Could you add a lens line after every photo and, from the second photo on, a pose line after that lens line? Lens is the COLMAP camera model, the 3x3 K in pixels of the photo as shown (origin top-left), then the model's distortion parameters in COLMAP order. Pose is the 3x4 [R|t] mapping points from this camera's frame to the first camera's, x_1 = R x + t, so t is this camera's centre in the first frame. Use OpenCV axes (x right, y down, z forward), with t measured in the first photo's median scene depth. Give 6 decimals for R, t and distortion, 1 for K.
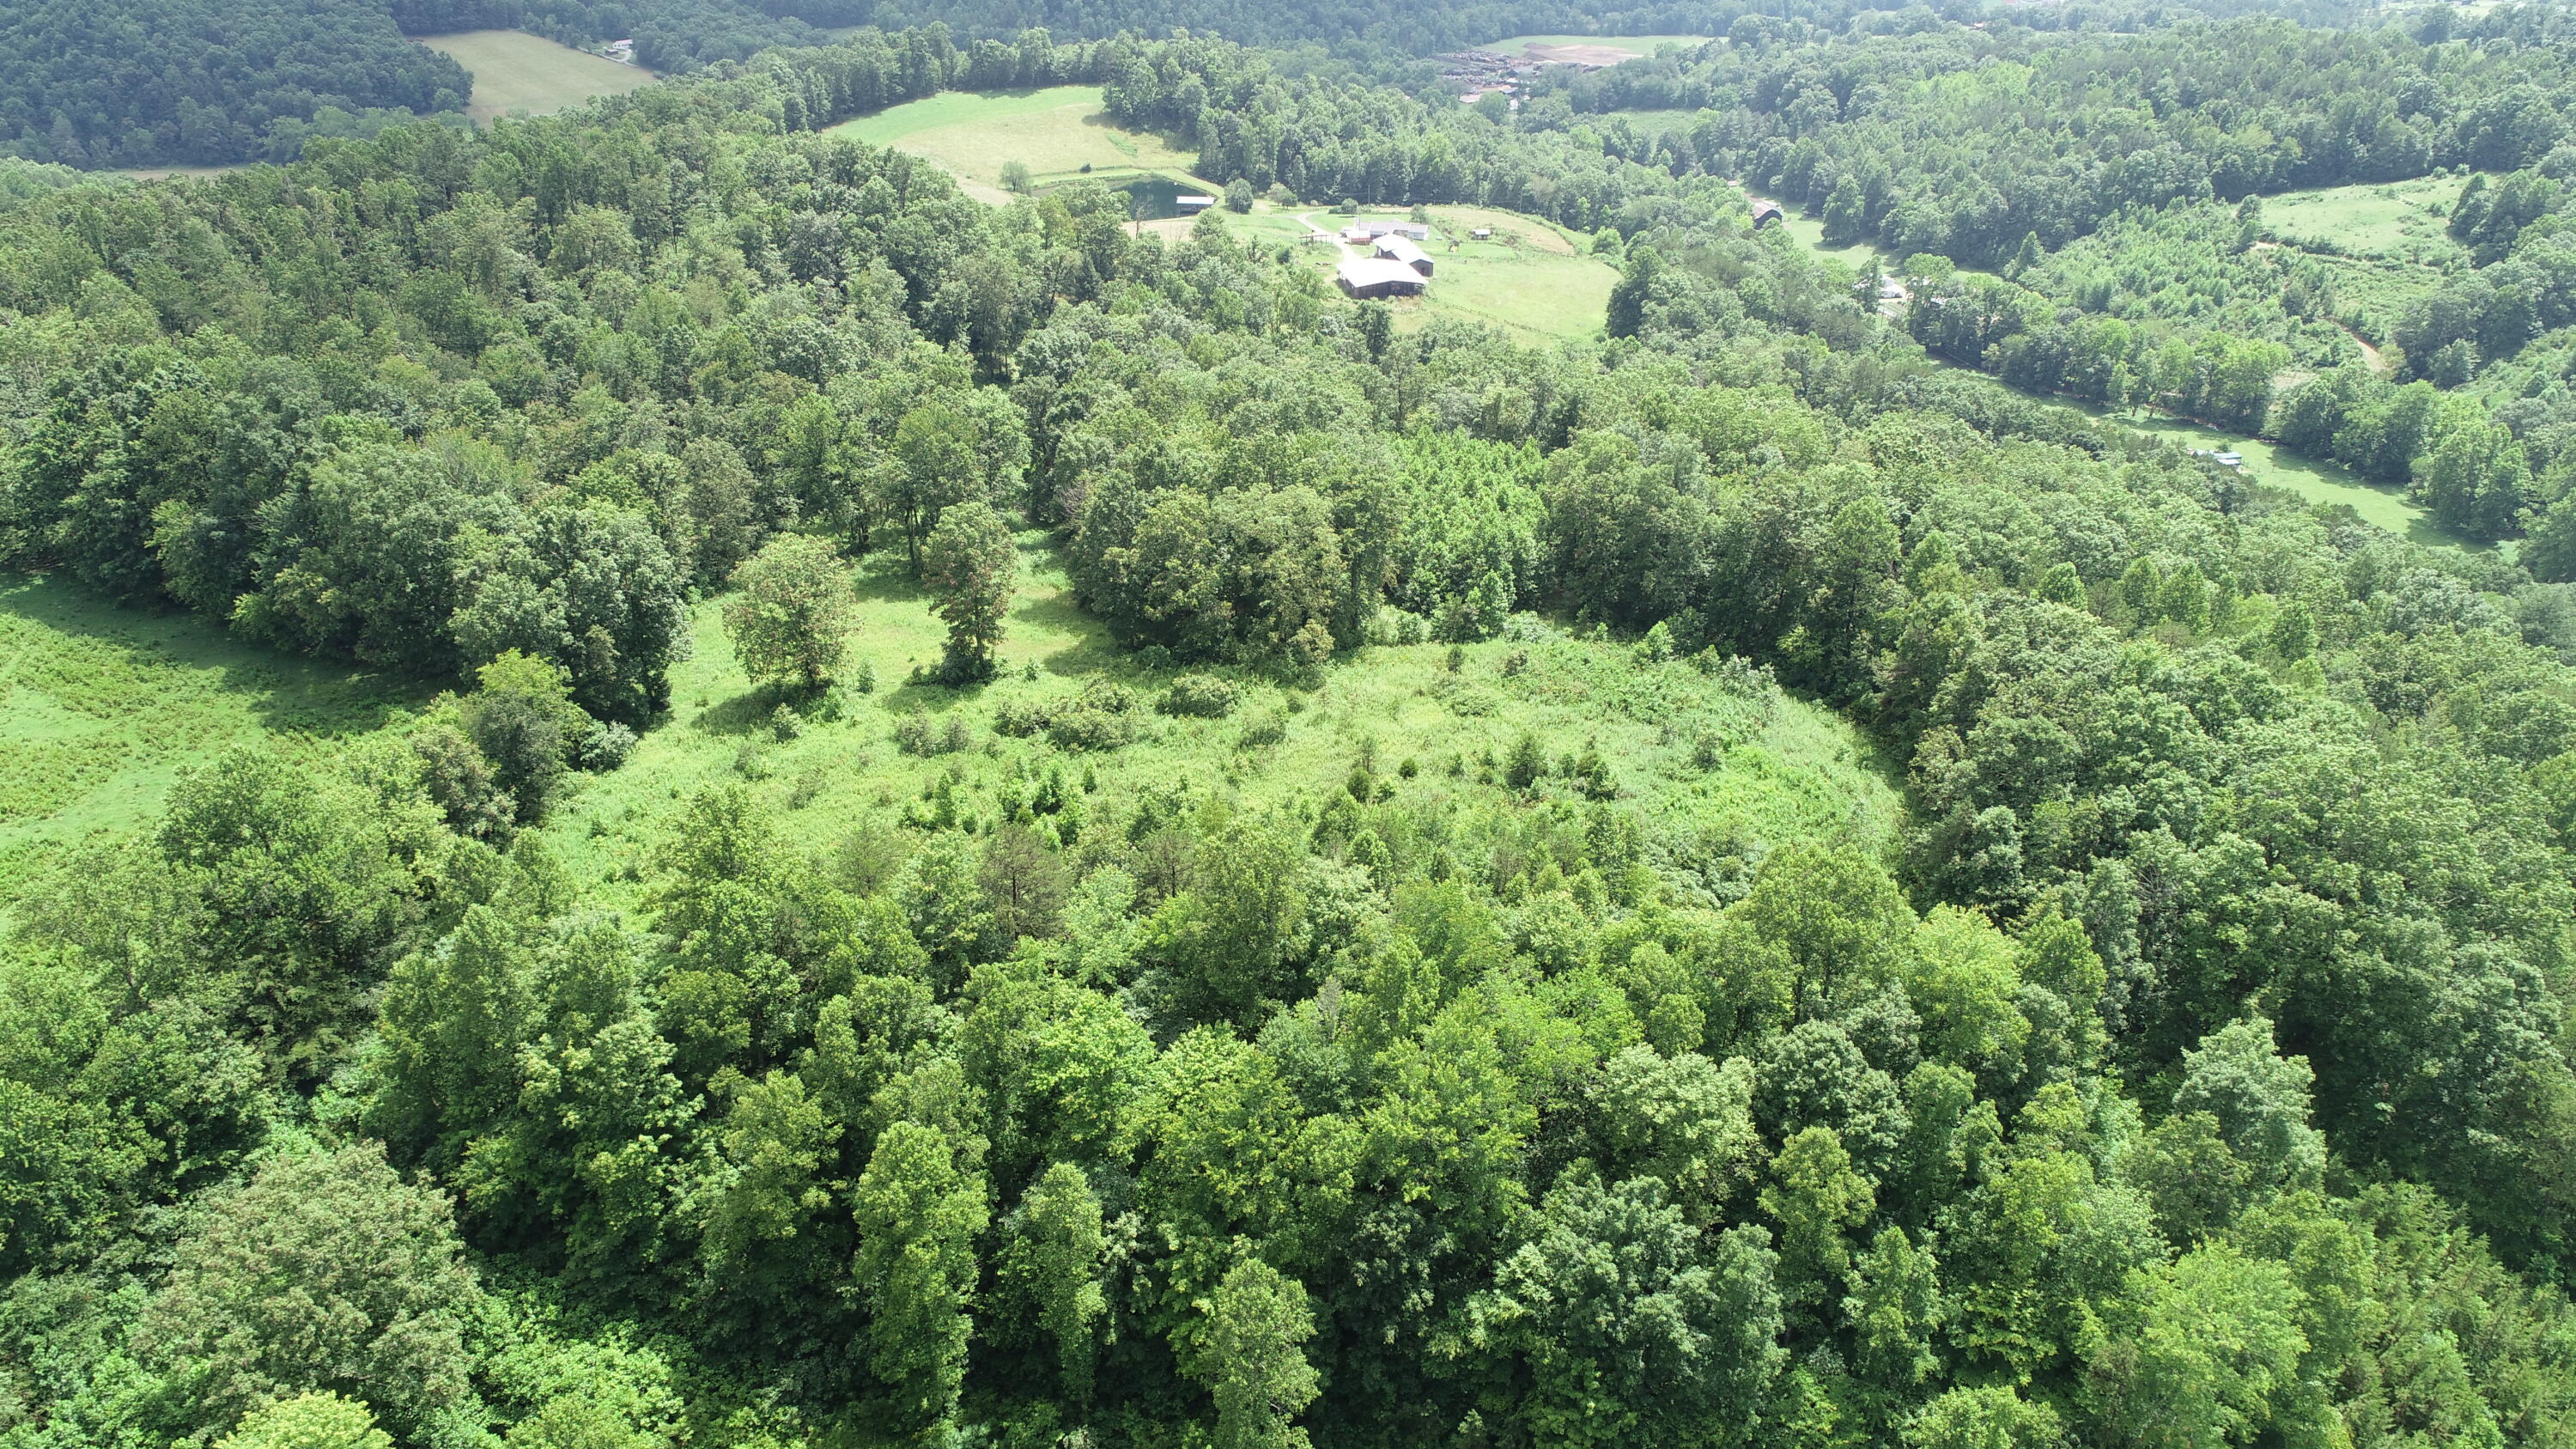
lens RADIAL K [[1747.1, 0, 1288.4], [0, 1747.1, 725.4], [0, 0, 1]] dist [0.002968, 0.003102]
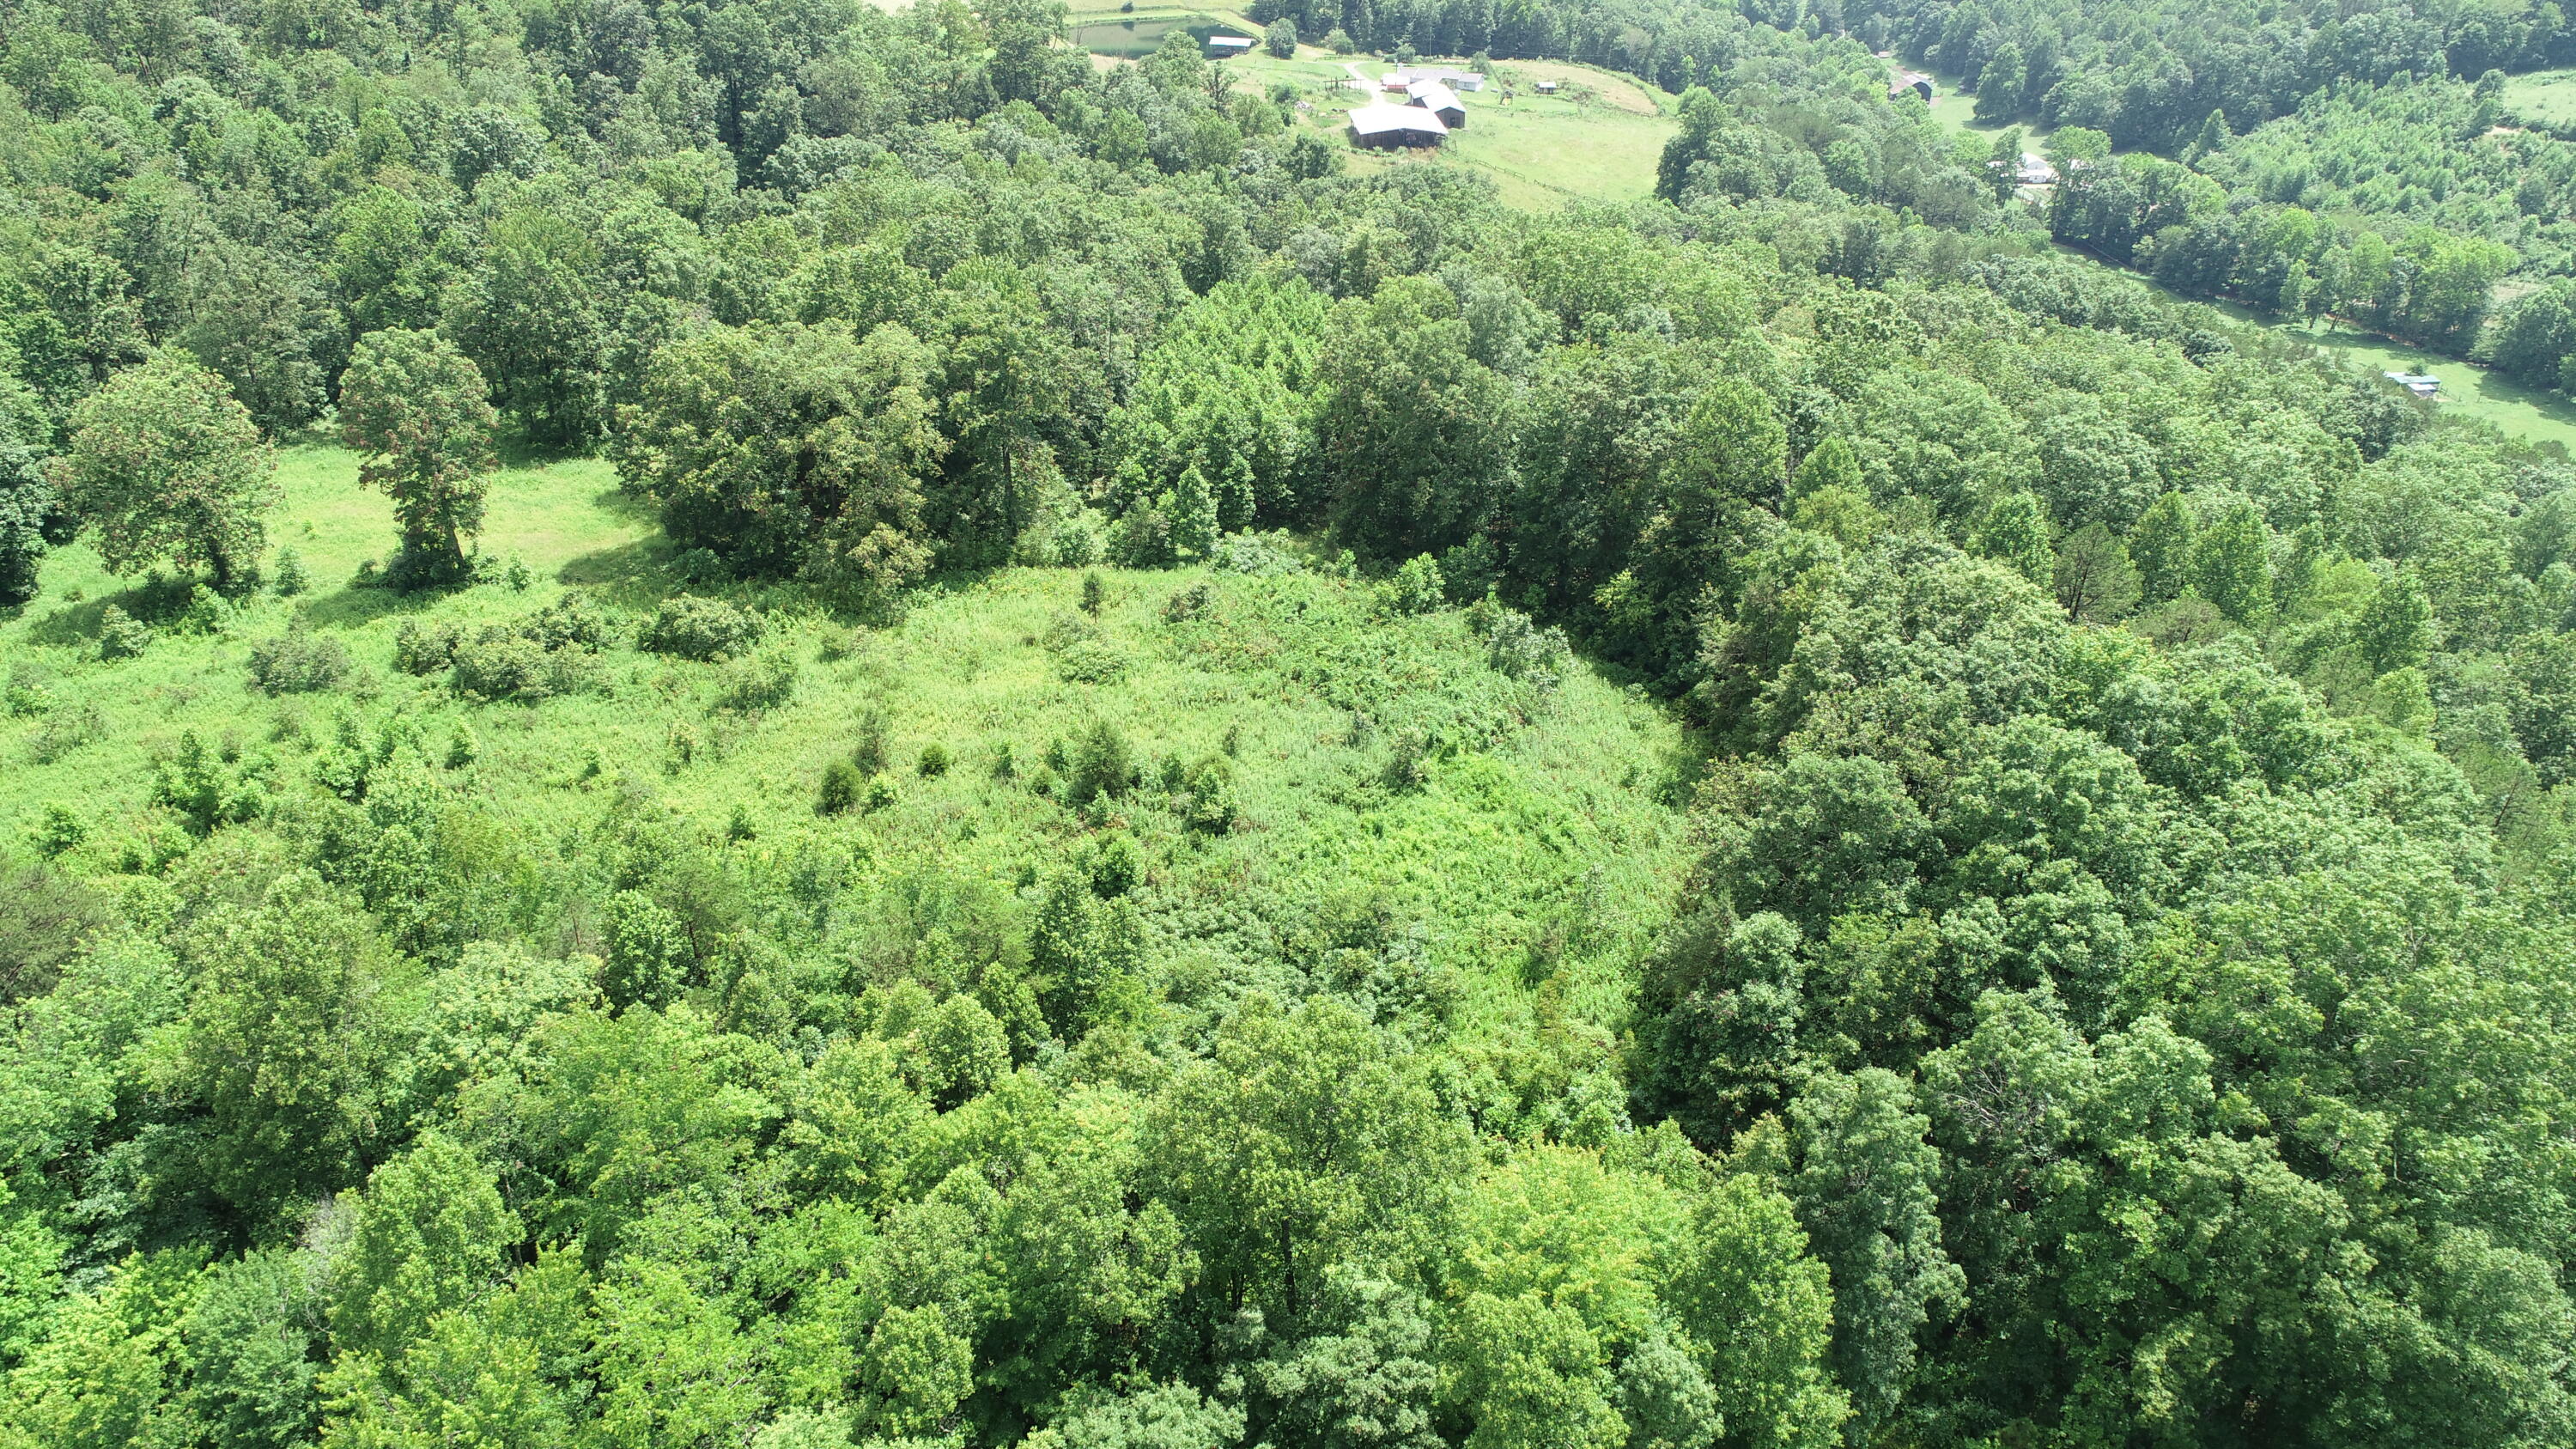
lens RADIAL K [[1747.1, 0, 1285.9], [0, 1747.1, 724.7], [0, 0, 1]] dist [0.002968, 0.003102]
pose [[0.994235, 0.061146, -0.088084, 0.225941], [-0.056081, 0.996689, 0.058873, -0.030422], [0.091393, -0.053594, 0.994372, 0.323050]]
